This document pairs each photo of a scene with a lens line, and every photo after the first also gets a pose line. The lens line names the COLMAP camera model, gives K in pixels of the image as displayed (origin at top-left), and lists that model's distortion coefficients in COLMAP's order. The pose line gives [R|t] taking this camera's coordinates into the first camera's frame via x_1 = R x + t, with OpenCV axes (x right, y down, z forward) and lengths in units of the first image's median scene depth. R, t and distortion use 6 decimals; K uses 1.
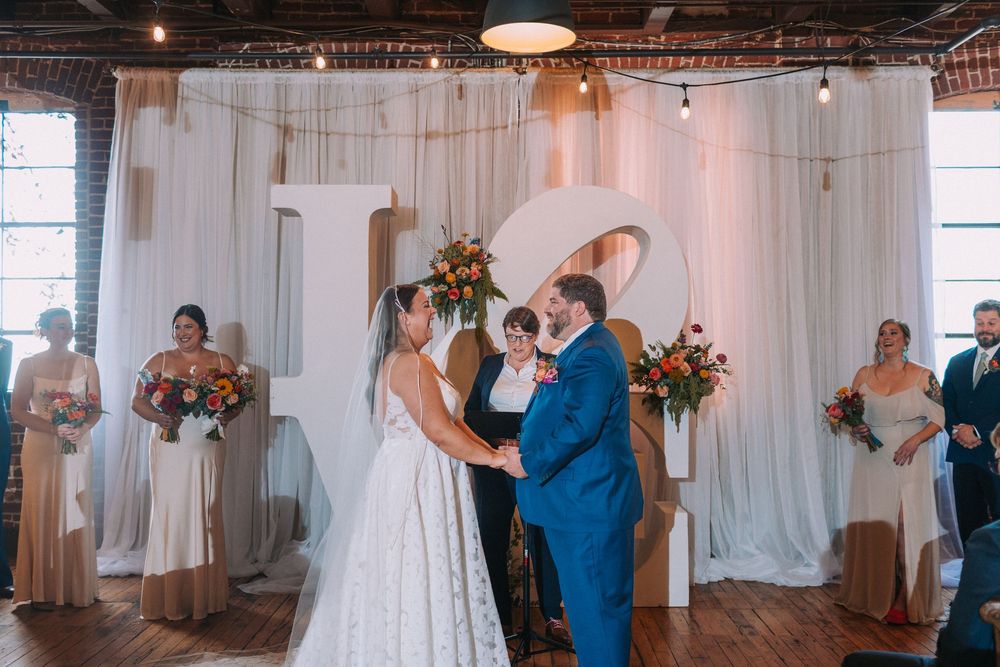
lens RADIAL K [[1012.4, 0, 500.0], [0, 1012.4, 333.5], [0, 0, 1]] dist [0.003927, -0.005545]
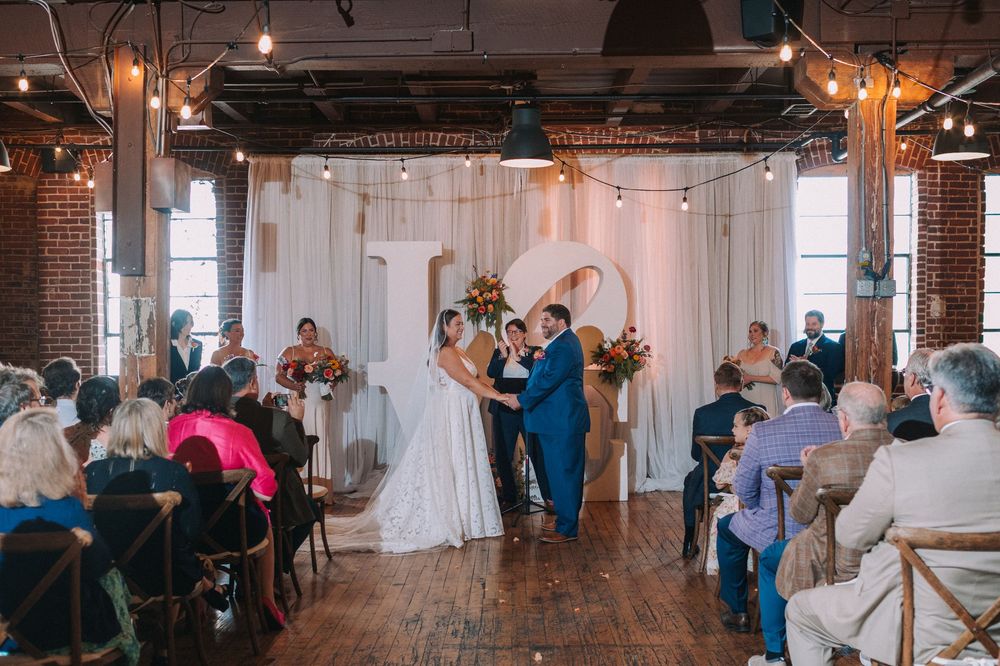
lens RADIAL K [[1012.4, 0, 500.0], [0, 1012.4, 333.0], [0, 0, 1]] dist [0.003927, -0.005545]
pose [[0.999966, -0.007515, -0.003251, -0.009453], [0.007537, 0.999949, 0.006729, -0.009987], [0.003200, -0.006754, 0.999972, -0.510726]]
